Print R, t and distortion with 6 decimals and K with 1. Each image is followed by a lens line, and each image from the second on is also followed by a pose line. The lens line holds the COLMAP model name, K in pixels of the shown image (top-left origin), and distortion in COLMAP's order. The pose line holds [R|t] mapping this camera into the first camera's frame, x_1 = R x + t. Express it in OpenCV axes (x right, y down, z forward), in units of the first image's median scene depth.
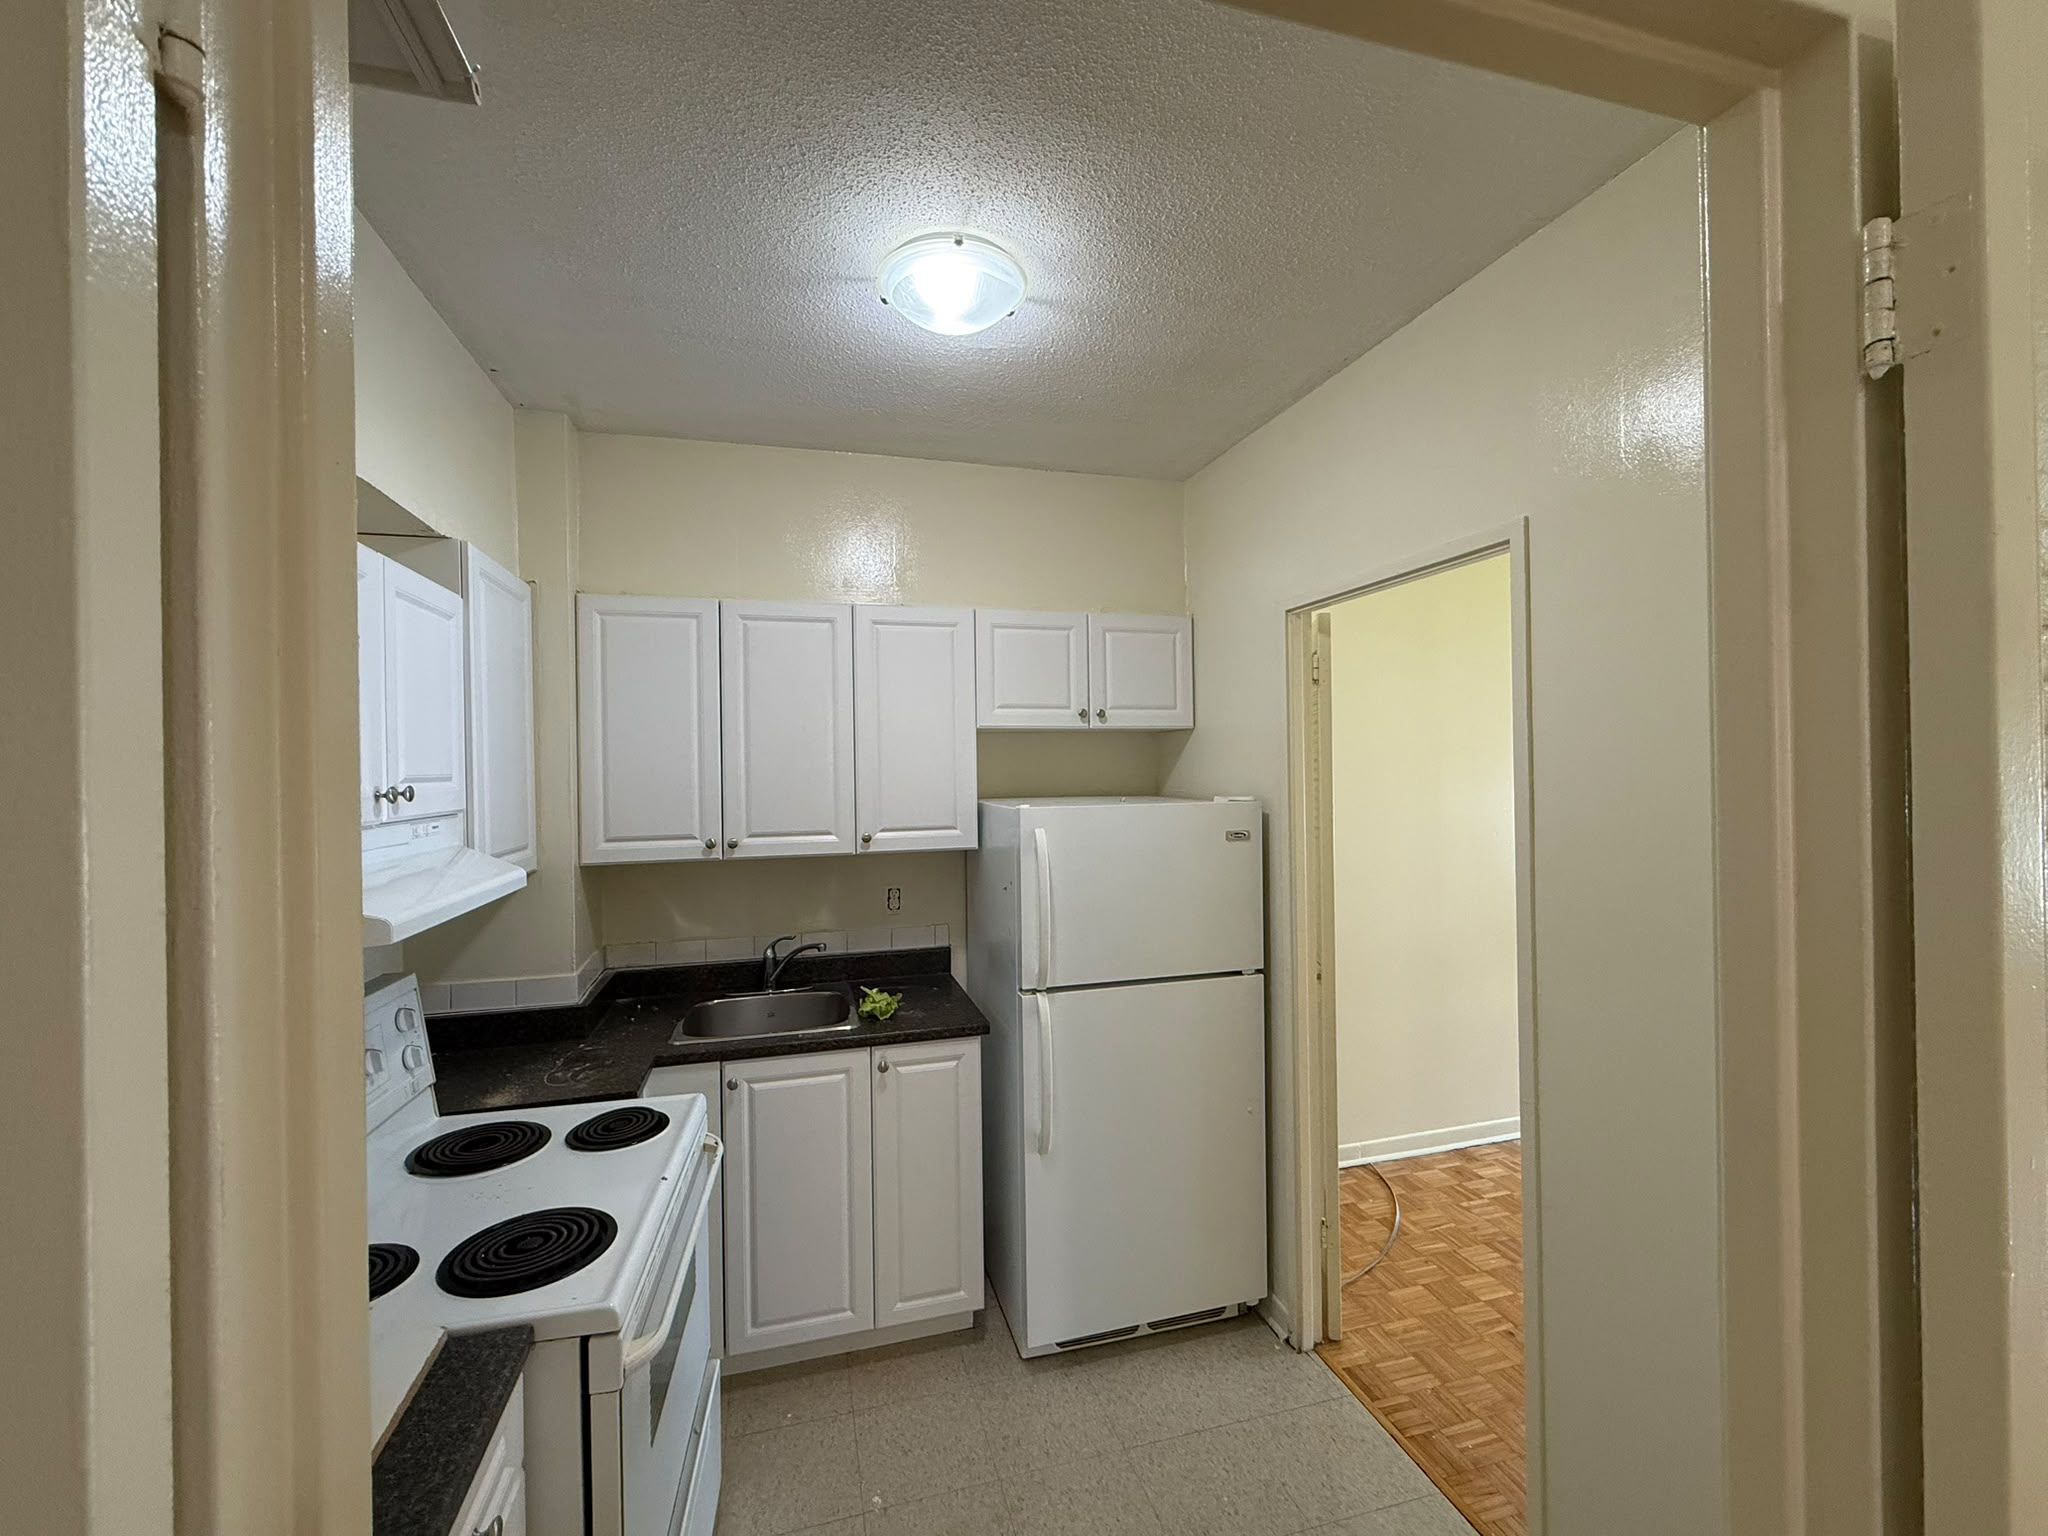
lens RADIAL K [[809.1, 0, 1063.1], [0, 809.1, 768.3], [0, 0, 1]] dist [-0.000510, -0.000100]
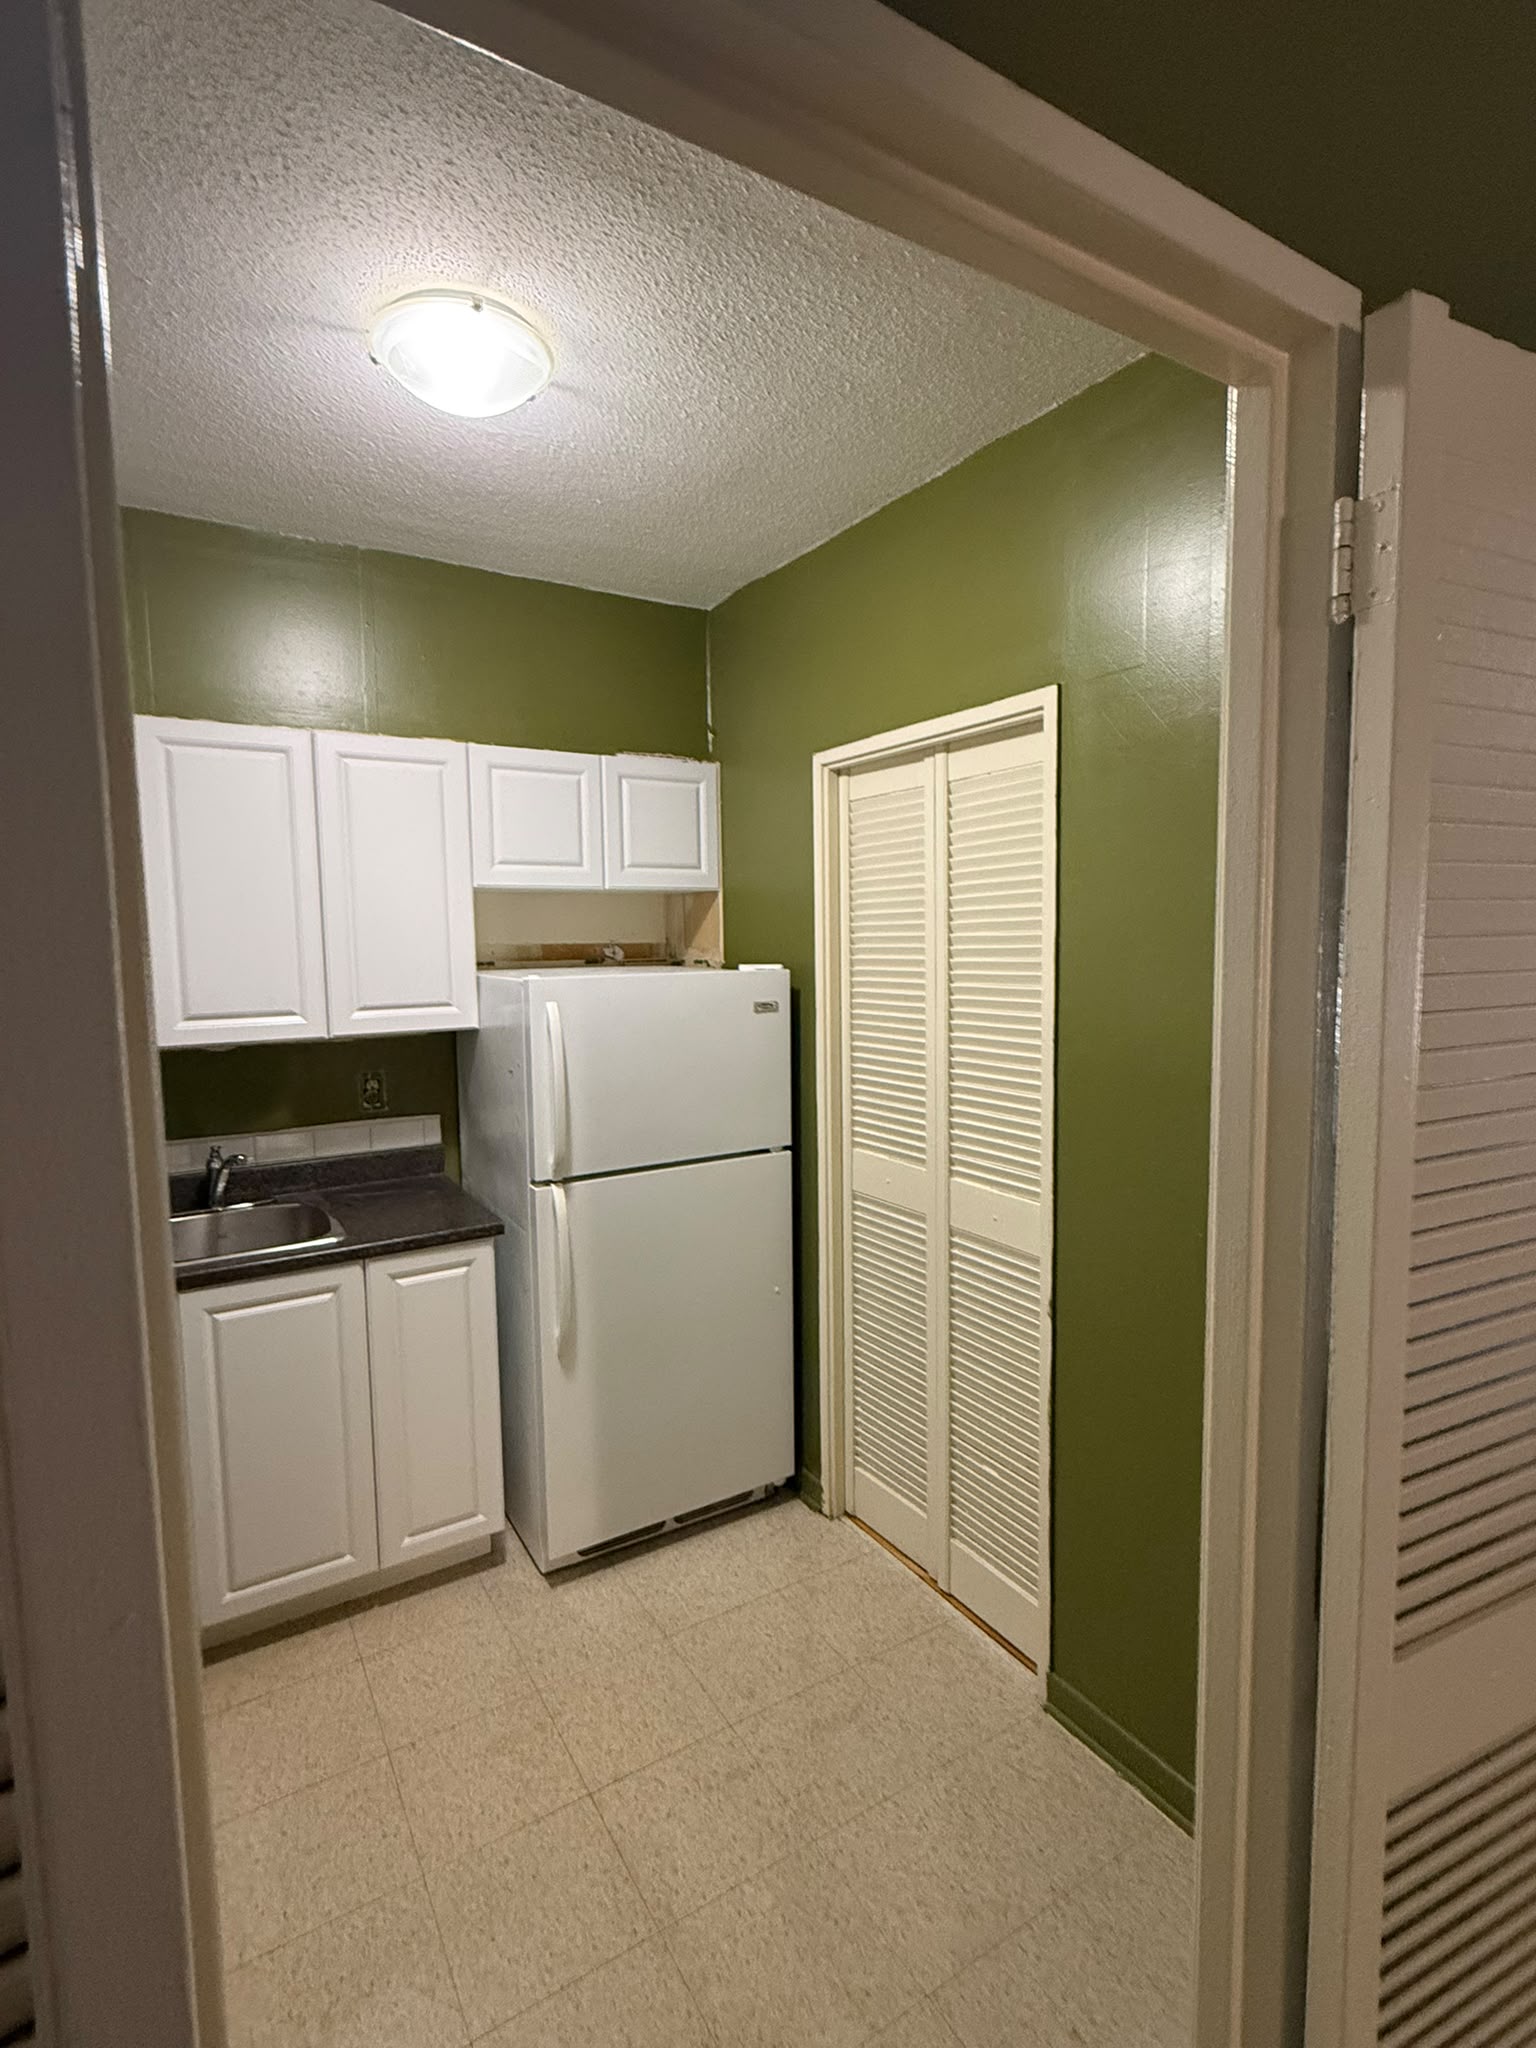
lens RADIAL K [[997.0, 0, 768.0], [0, 997.0, 1024.0], [0, 0, 1]] dist [0.034089, -0.014966]
pose [[0.960508, -0.026105, 0.277025, -0.113420], [0.000361, 0.995705, 0.092578, -0.003900], [-0.278252, -0.088822, 0.956393, -0.119376]]
